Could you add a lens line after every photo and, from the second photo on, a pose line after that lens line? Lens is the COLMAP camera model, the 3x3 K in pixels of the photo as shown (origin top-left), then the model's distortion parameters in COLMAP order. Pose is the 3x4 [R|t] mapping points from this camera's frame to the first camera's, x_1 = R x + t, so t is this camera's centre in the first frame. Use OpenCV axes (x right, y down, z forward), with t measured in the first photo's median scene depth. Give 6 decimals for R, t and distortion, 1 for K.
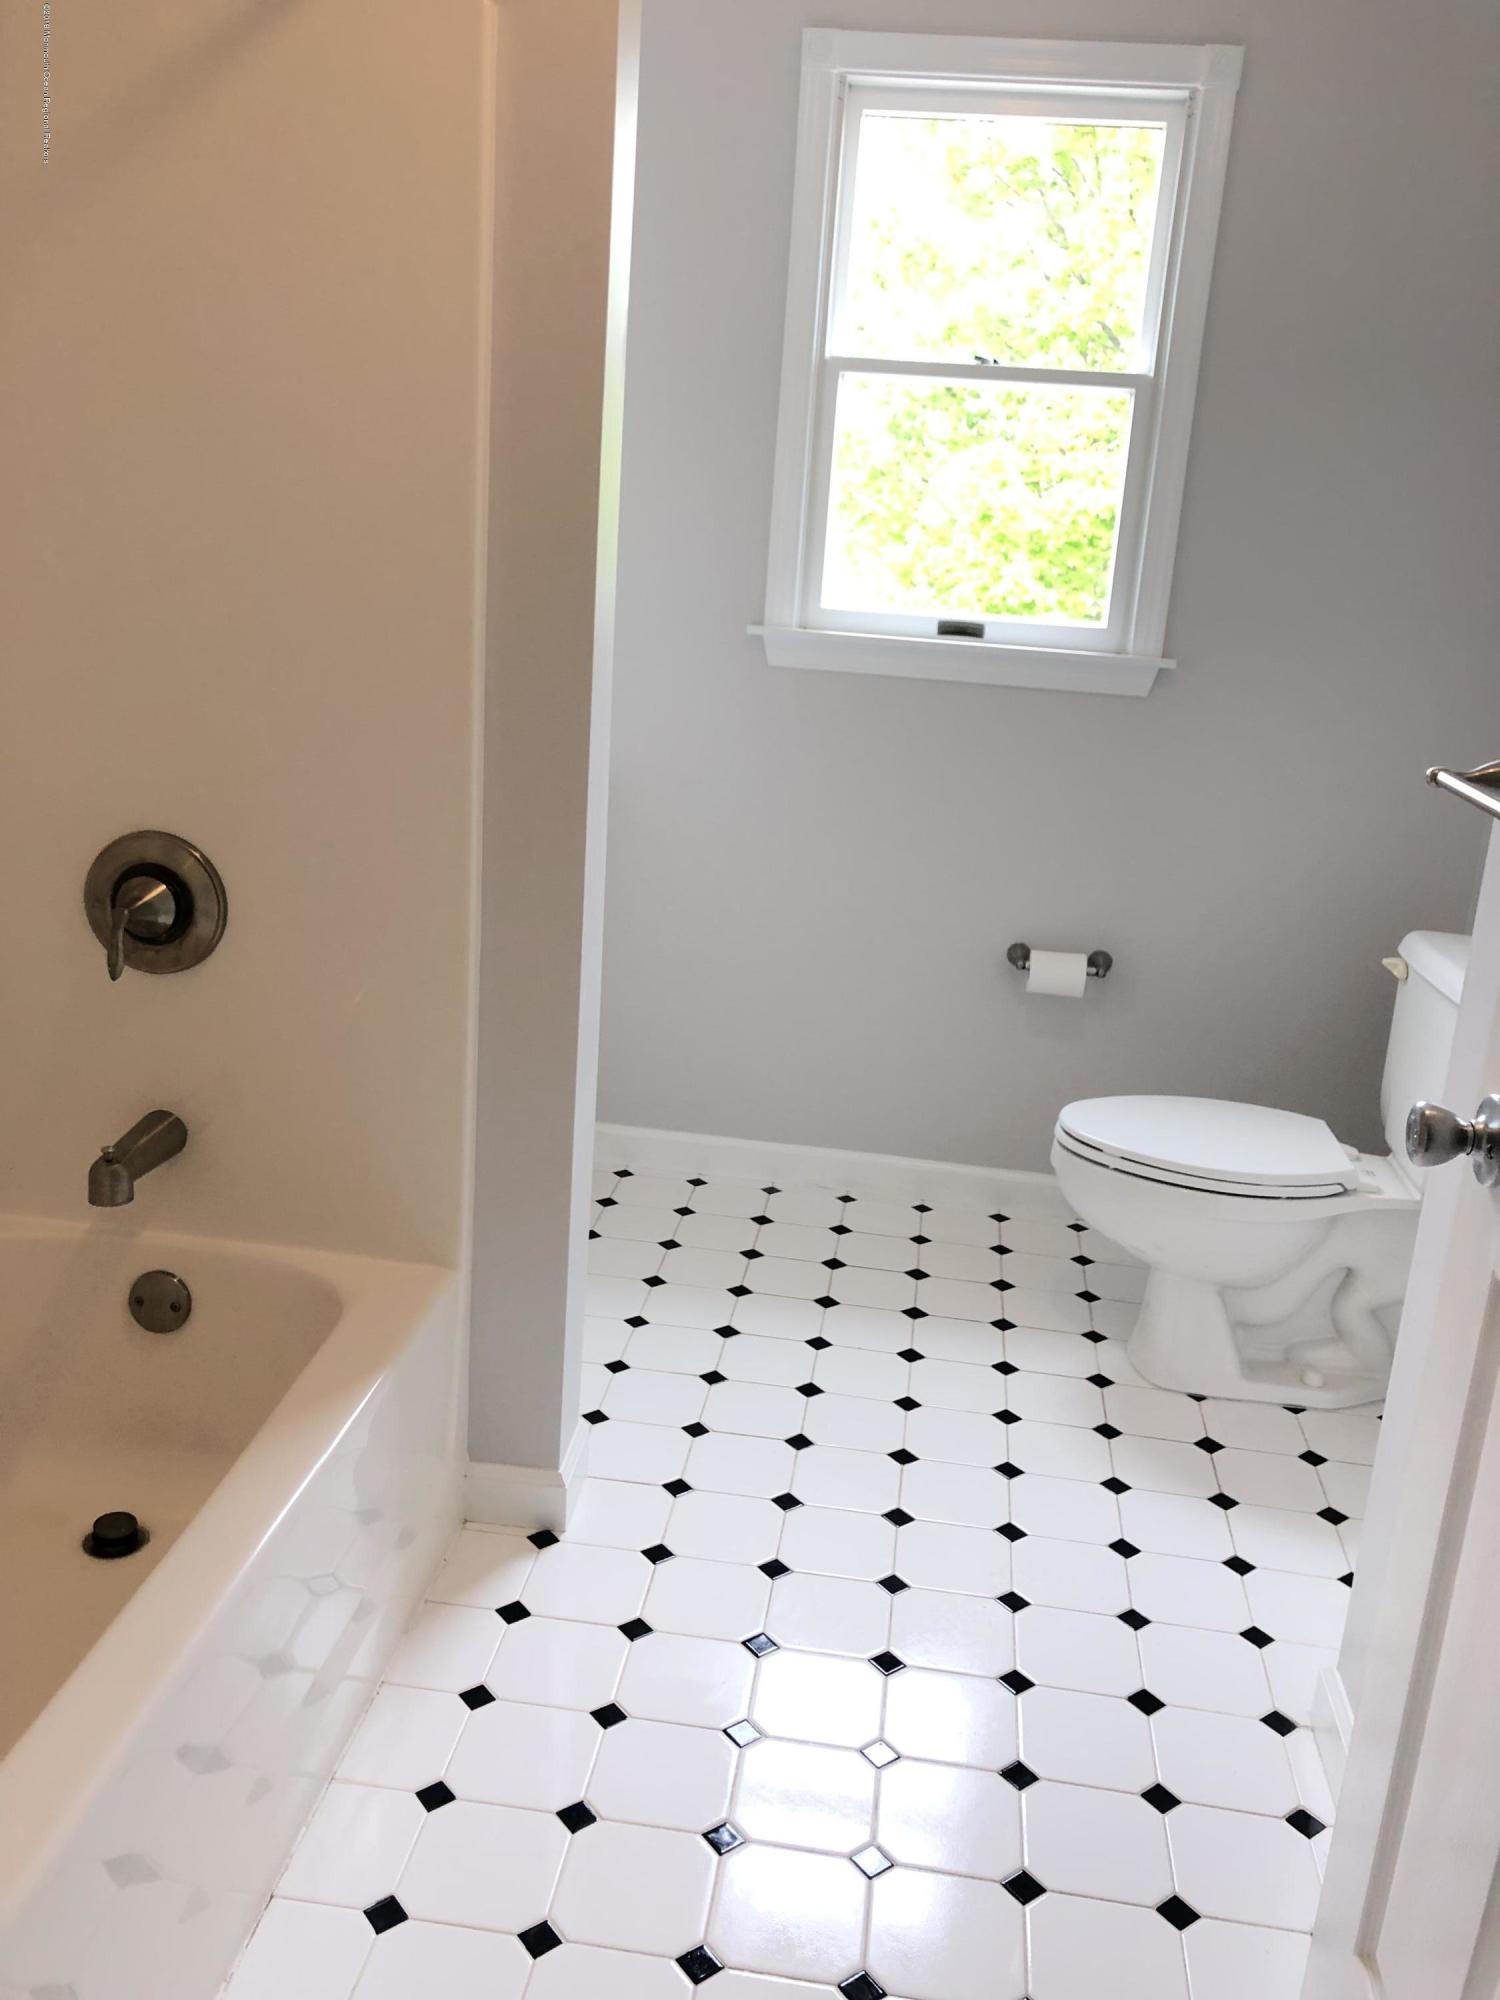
lens RADIAL K [[1630.8, 0, 750.0], [0, 1630.8, 1000.0], [0, 0, 1]] dist [-0.008724, -0.002131]
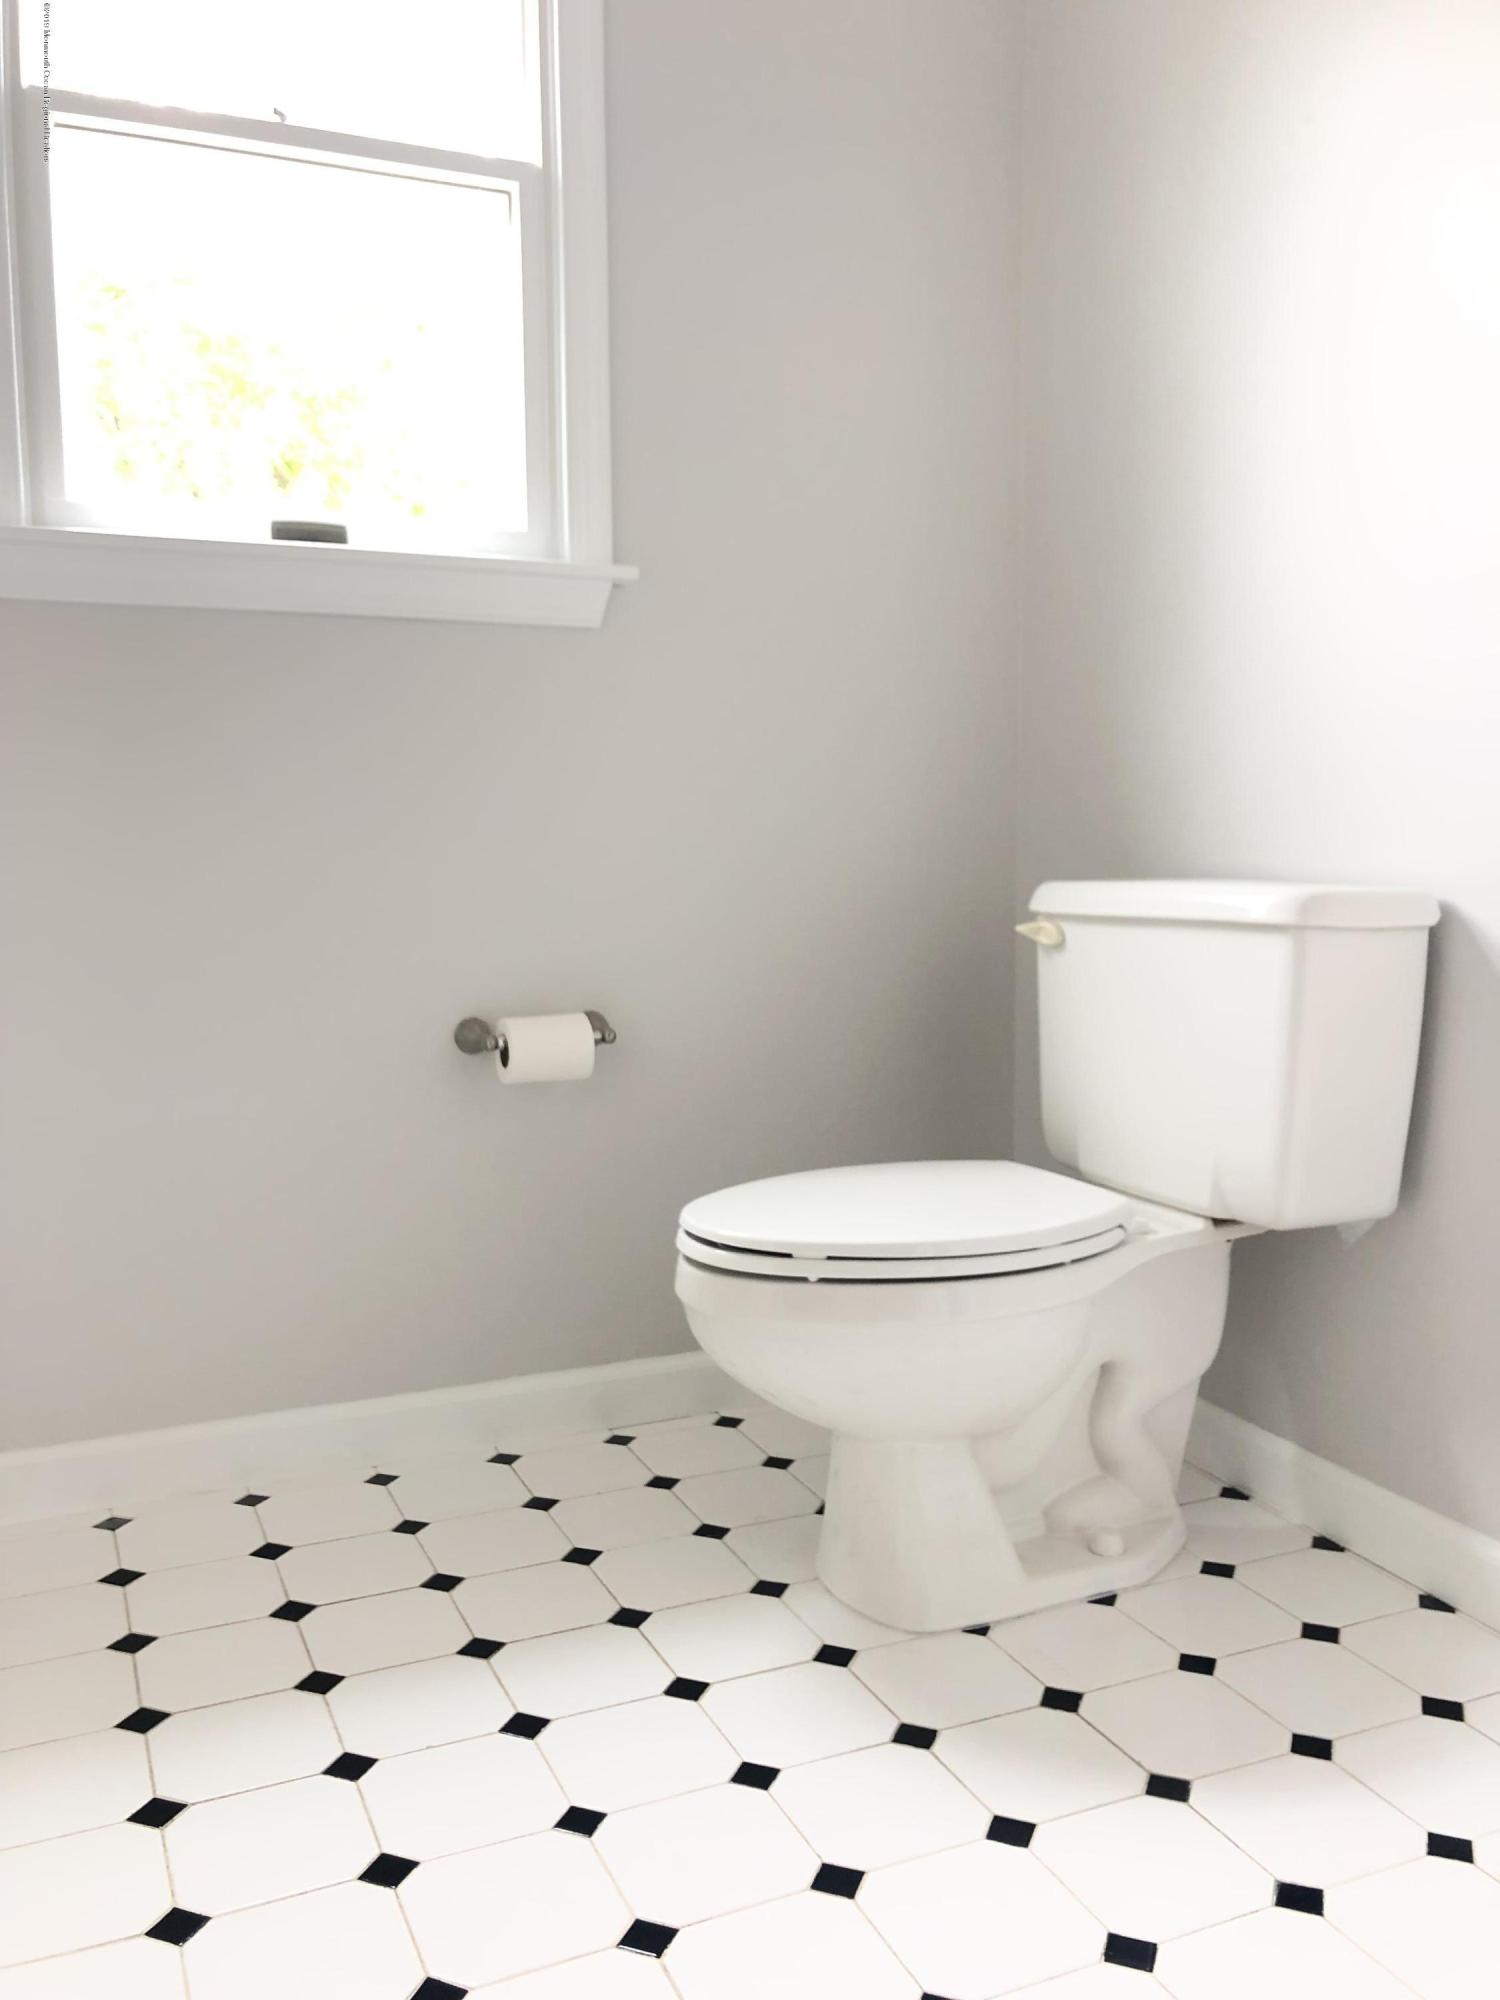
lens RADIAL K [[1630.8, 0, 750.0], [0, 1630.8, 1000.0], [0, 0, 1]] dist [-0.008724, -0.002131]
pose [[0.843764, -0.123258, 0.522369, -0.083276], [0.211604, 0.970834, -0.112718, 0.059307], [-0.493240, 0.205643, 0.845237, 0.439568]]
